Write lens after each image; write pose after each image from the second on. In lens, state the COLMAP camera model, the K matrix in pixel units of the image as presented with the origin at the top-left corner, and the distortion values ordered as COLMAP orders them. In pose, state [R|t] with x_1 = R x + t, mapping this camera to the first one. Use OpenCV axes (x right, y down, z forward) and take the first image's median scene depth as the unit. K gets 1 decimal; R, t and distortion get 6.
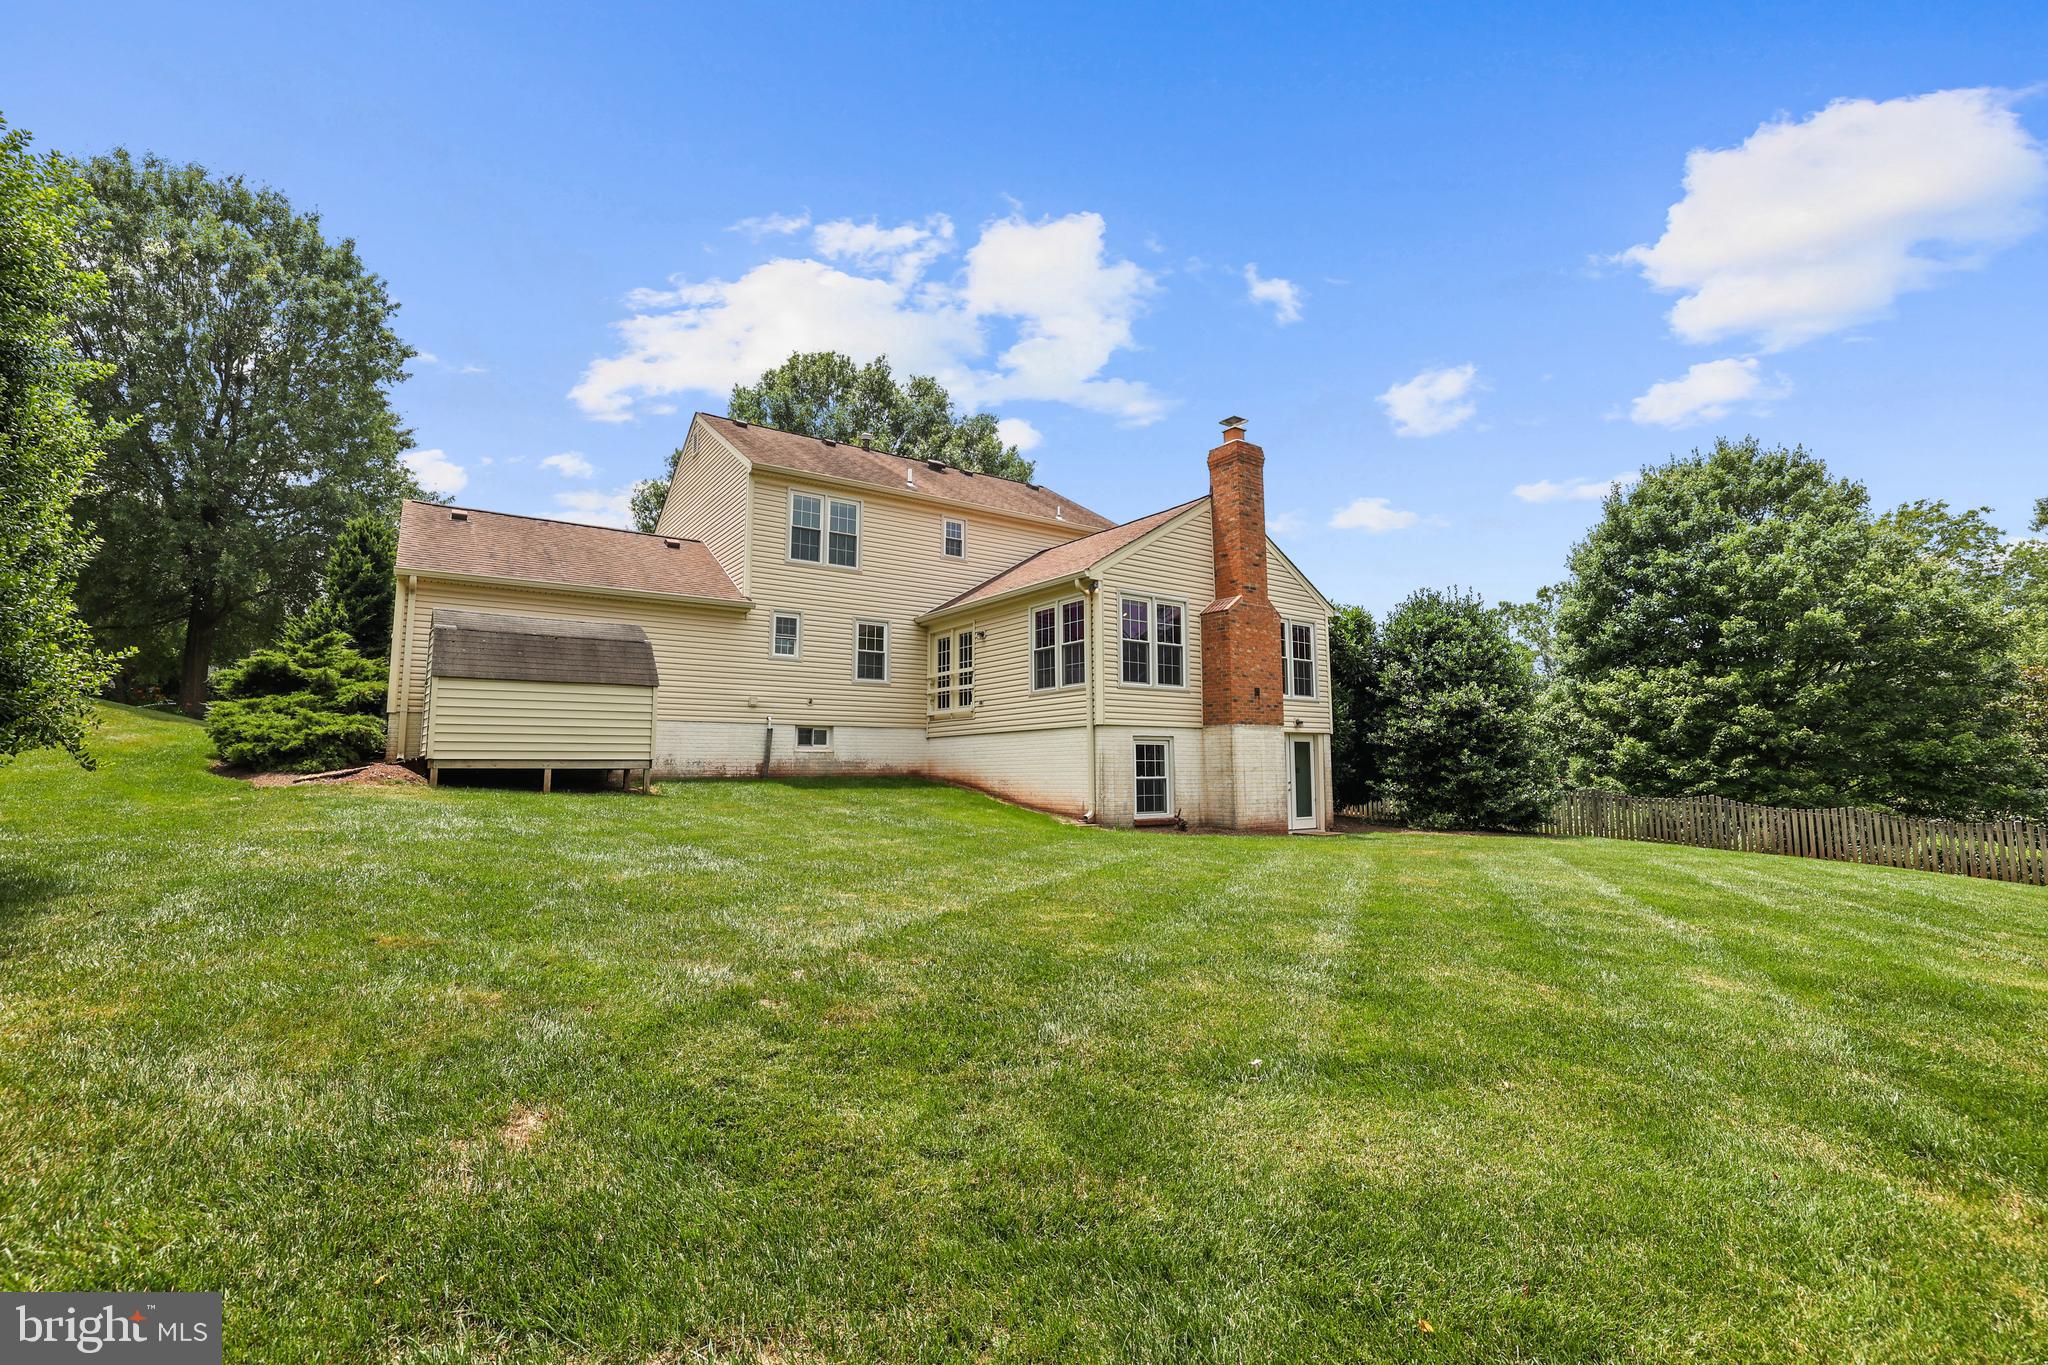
lens RADIAL K [[882.3, 0, 1024.0], [0, 882.3, 682.5], [0, 0, 1]] dist [-0.021648, 0.000008]
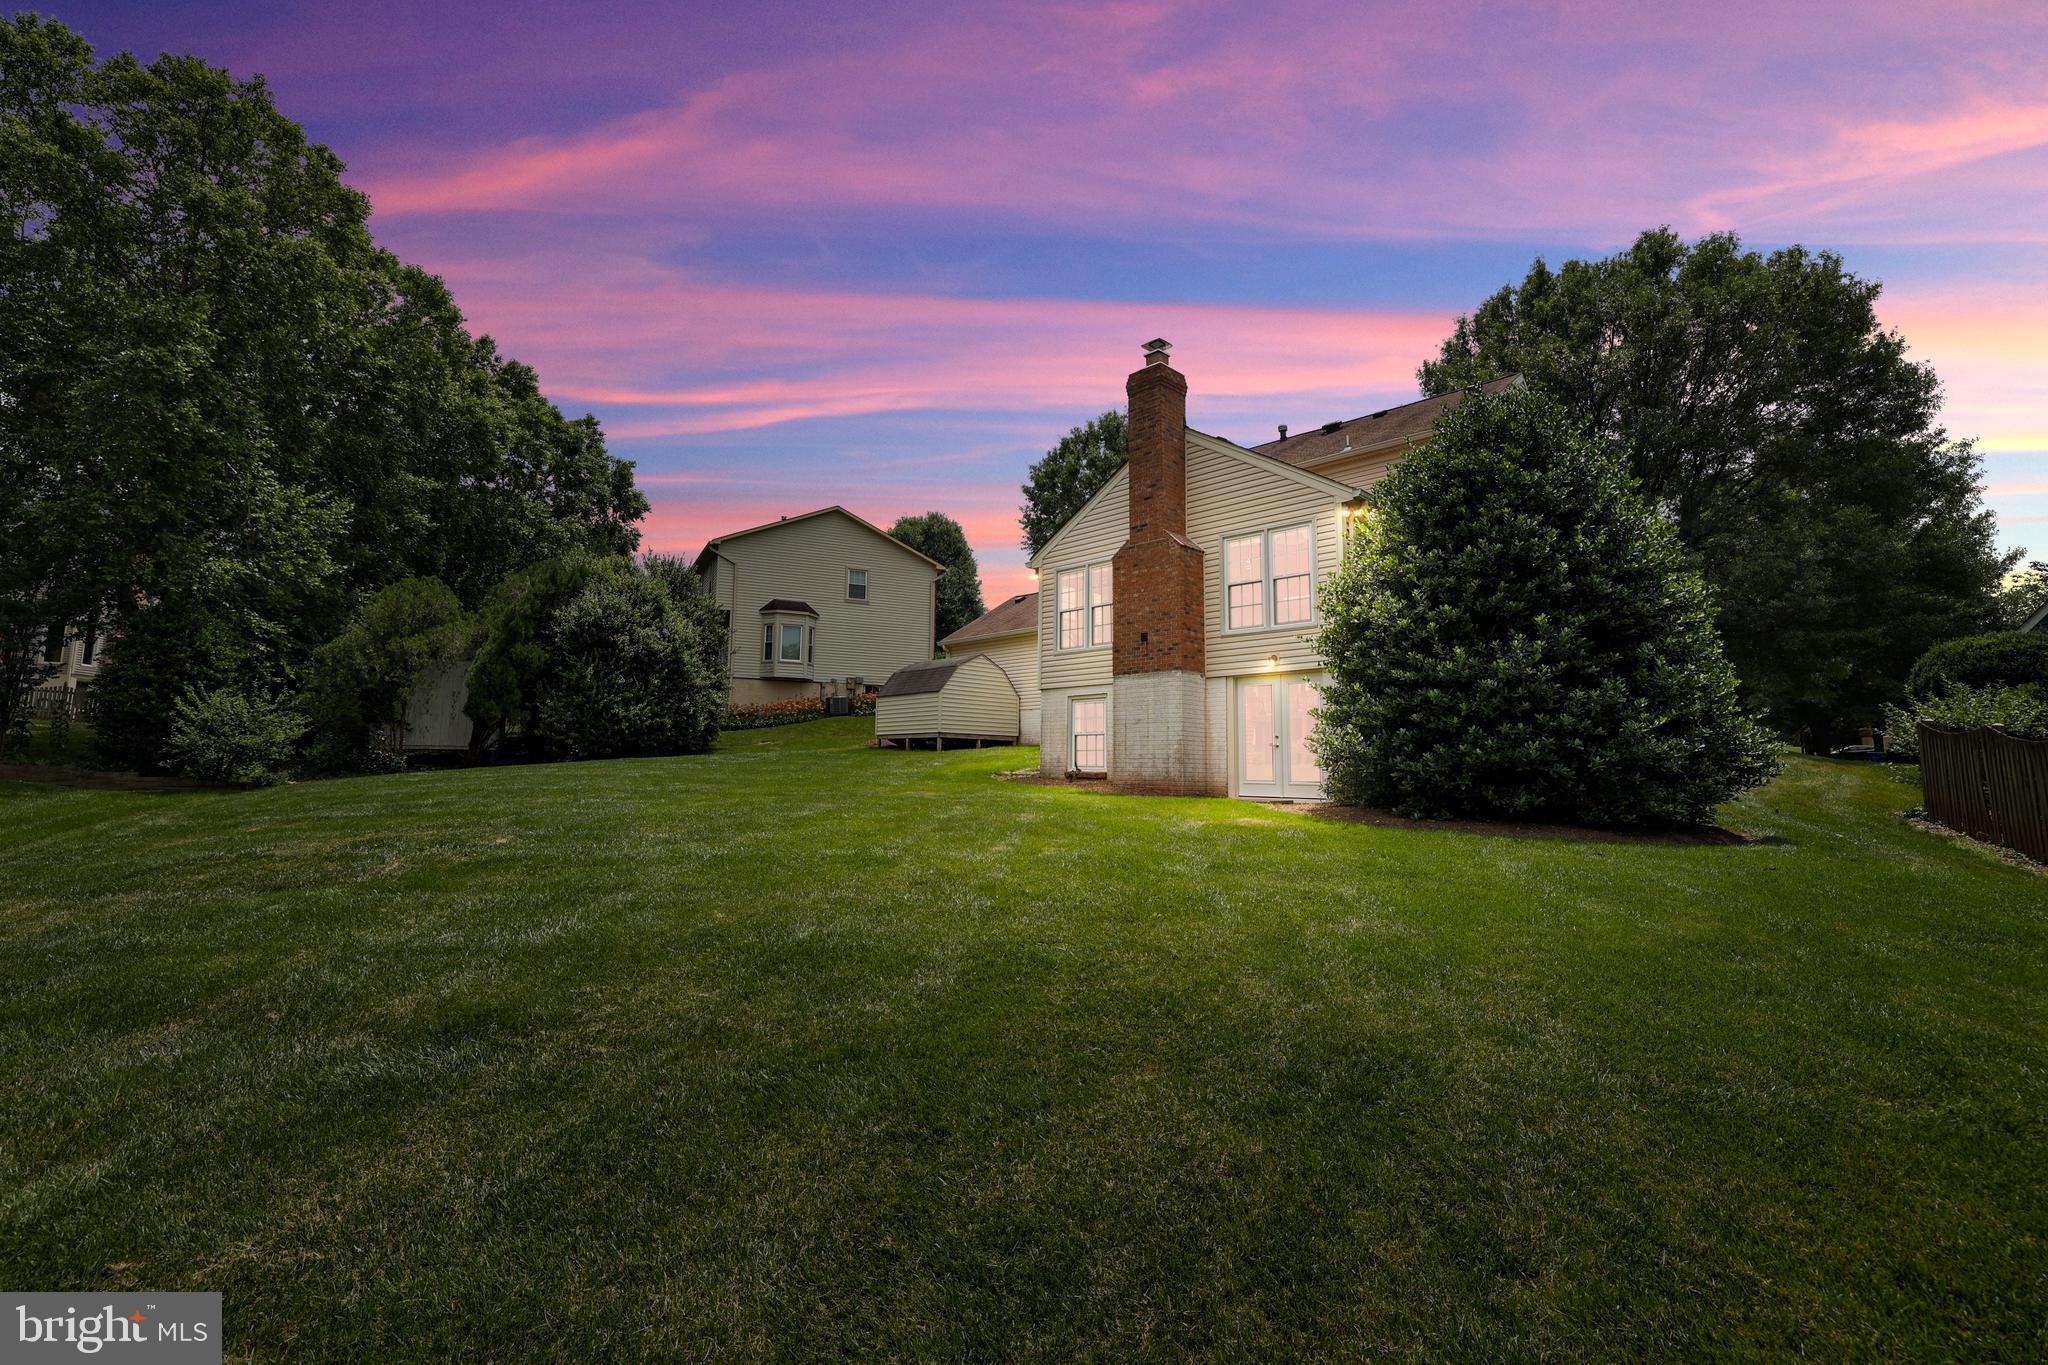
lens RADIAL K [[899.4, 0, 1027.2], [0, 899.4, 660.9], [0, 0, 1]] dist [-0.021785, 0.010488]
pose [[0.173761, -0.115257, -0.978020, 1.209684], [0.085425, 0.991148, -0.101627, 0.125554], [0.981076, -0.065889, 0.182069, 0.742483]]
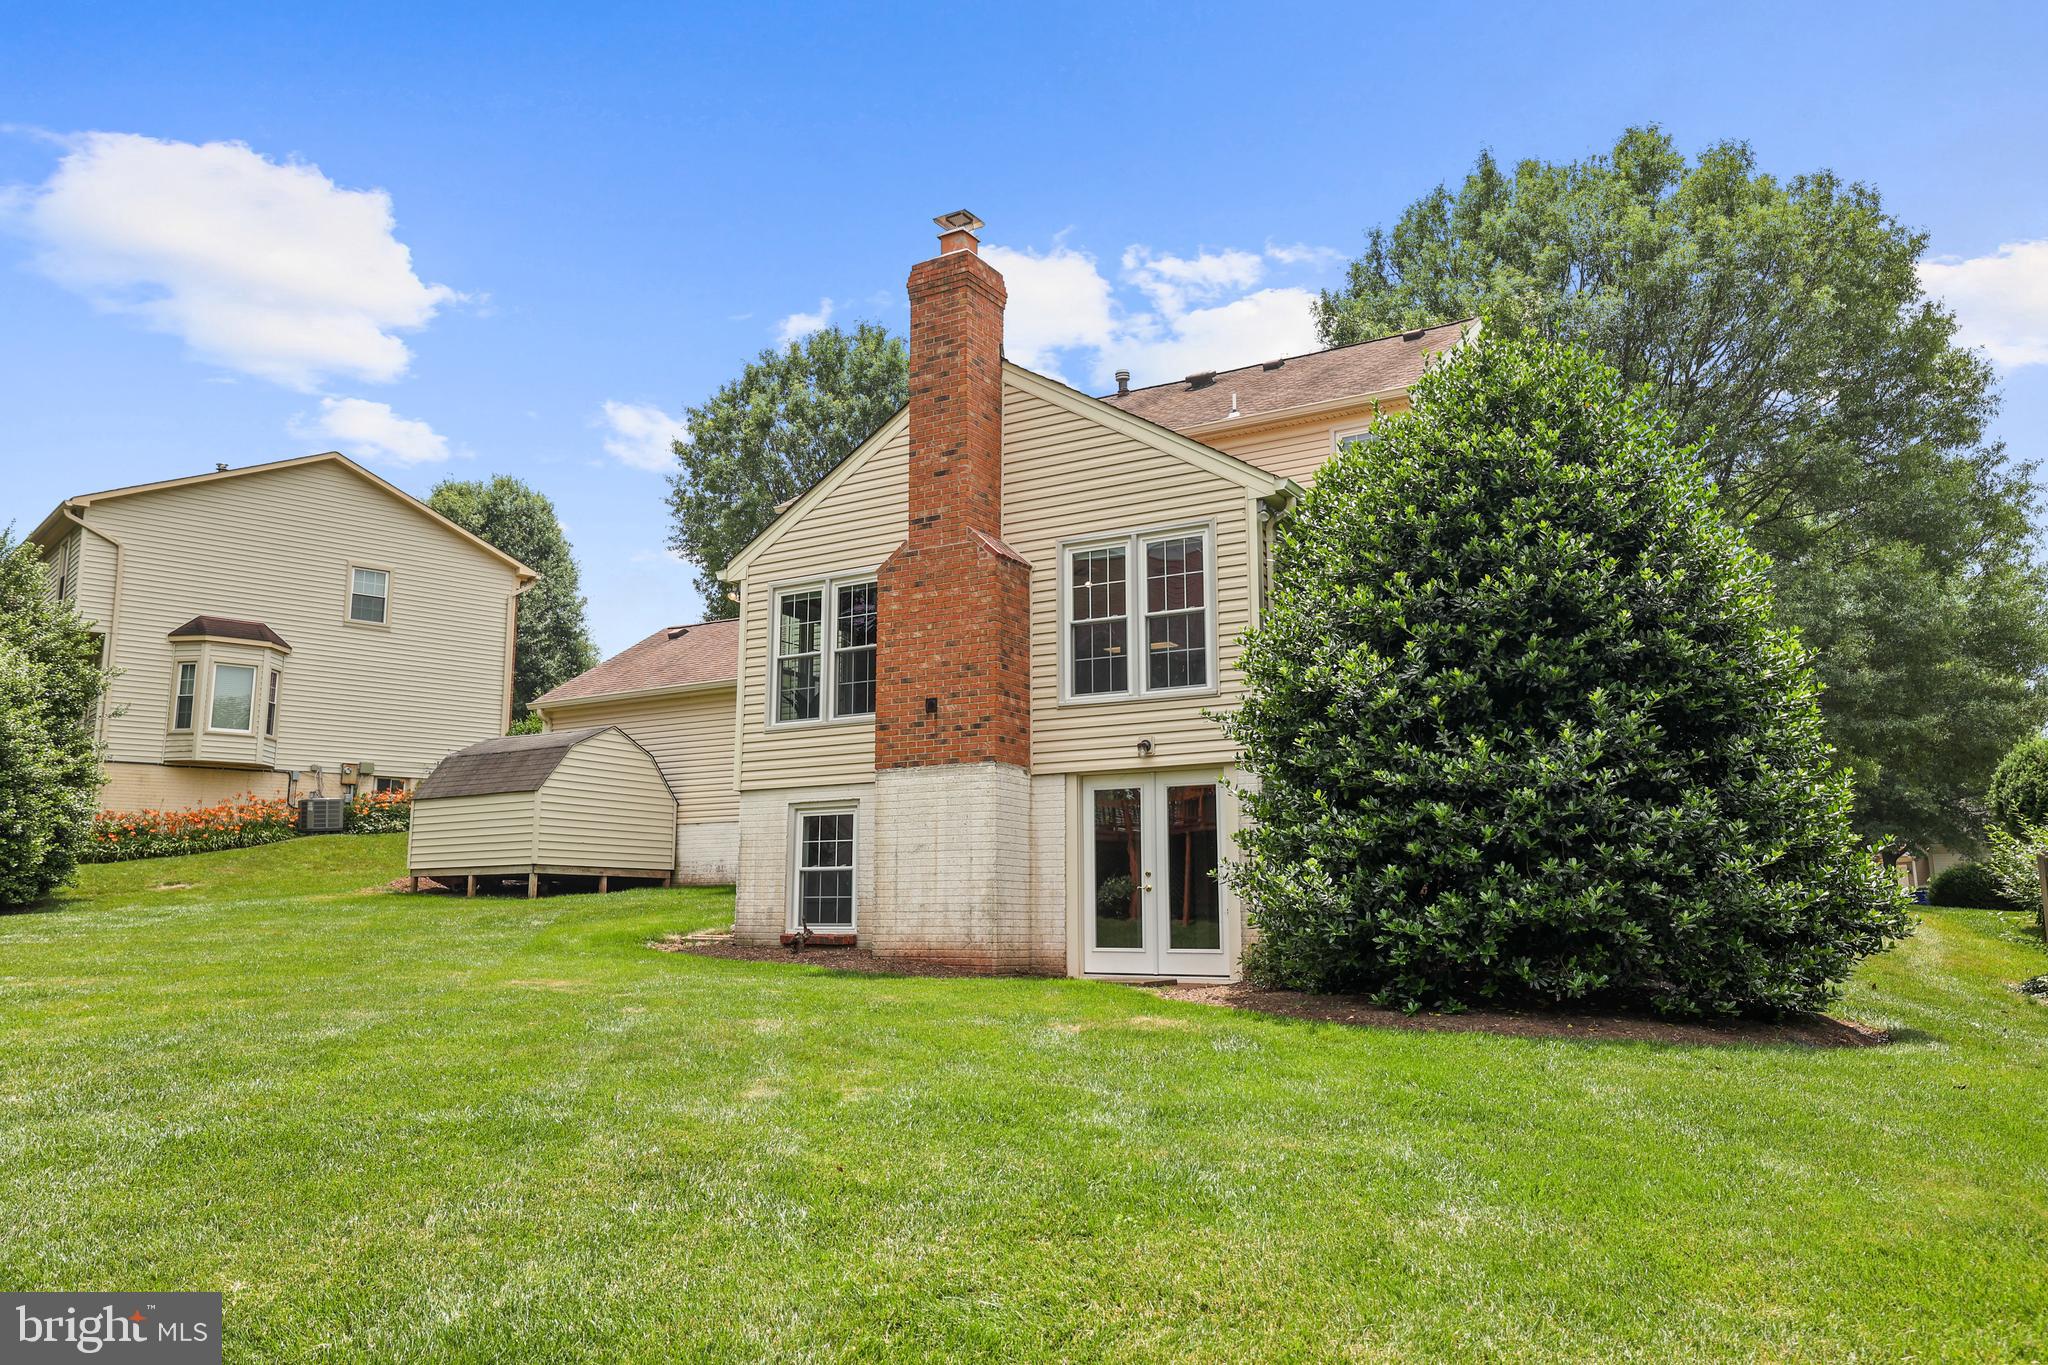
lens RADIAL K [[1472.9, 0, 1024.0], [0, 1472.9, 682.5], [0, 0, 1]] dist [0.033896, 0.006298]
pose [[0.411674, -0.144904, -0.899737, 1.161858], [0.090021, 0.988916, -0.118077, 0.114662], [0.906874, -0.032386, 0.420155, 0.702055]]
